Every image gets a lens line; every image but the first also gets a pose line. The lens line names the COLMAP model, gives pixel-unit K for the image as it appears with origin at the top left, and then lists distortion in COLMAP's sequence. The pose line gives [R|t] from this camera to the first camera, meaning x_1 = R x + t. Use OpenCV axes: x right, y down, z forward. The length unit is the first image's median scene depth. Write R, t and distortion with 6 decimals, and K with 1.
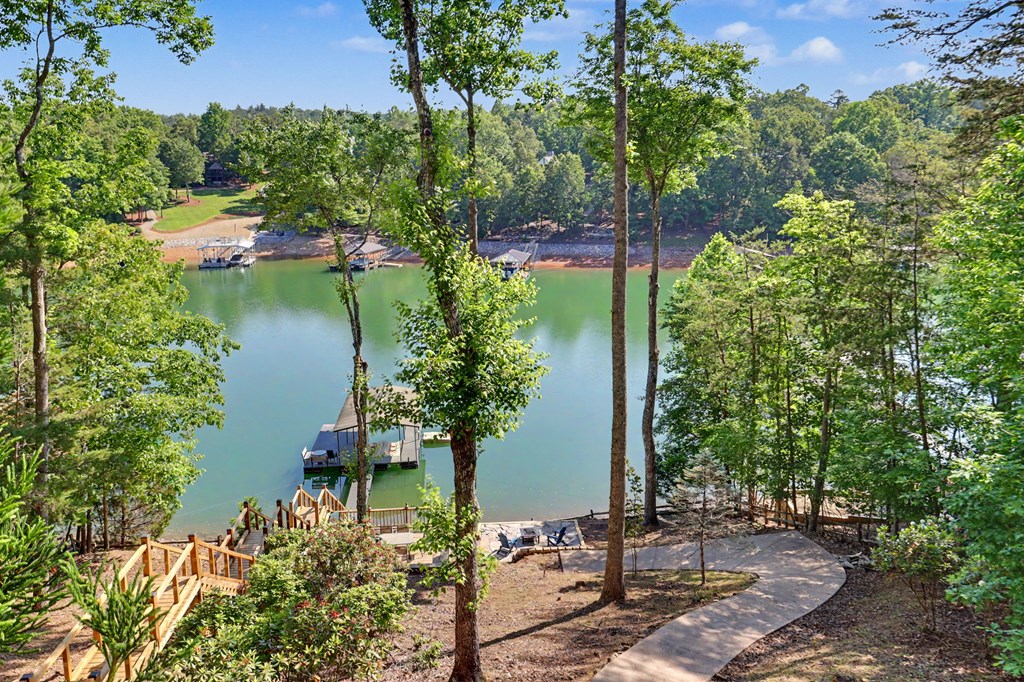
lens RADIAL K [[765.2, 0, 509.9], [0, 765.2, 270.4], [0, 0, 1]] dist [-0.000669, 0.005271]
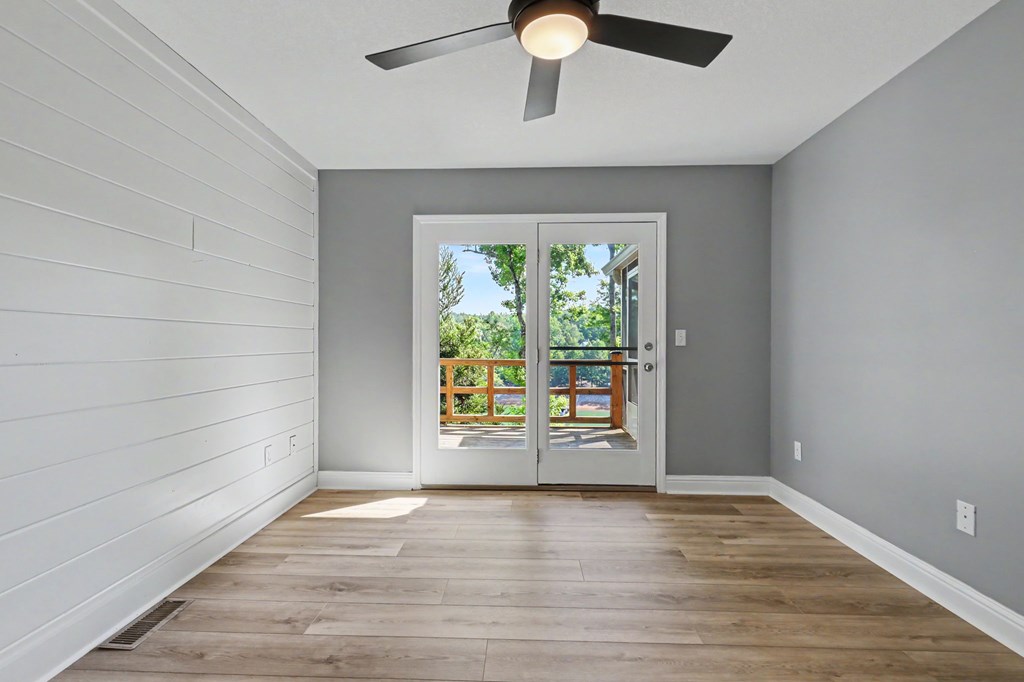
lens RADIAL K [[487.9, 0, 497.4], [0, 487.9, 344.3], [0, 0, 1]] dist [0.001564, 0.000533]
pose [[0.991178, 0.008631, -0.132256, 0.004644], [-0.027194, 0.989890, -0.139206, 0.029324], [0.129717, 0.141575, 0.981392, -0.221452]]
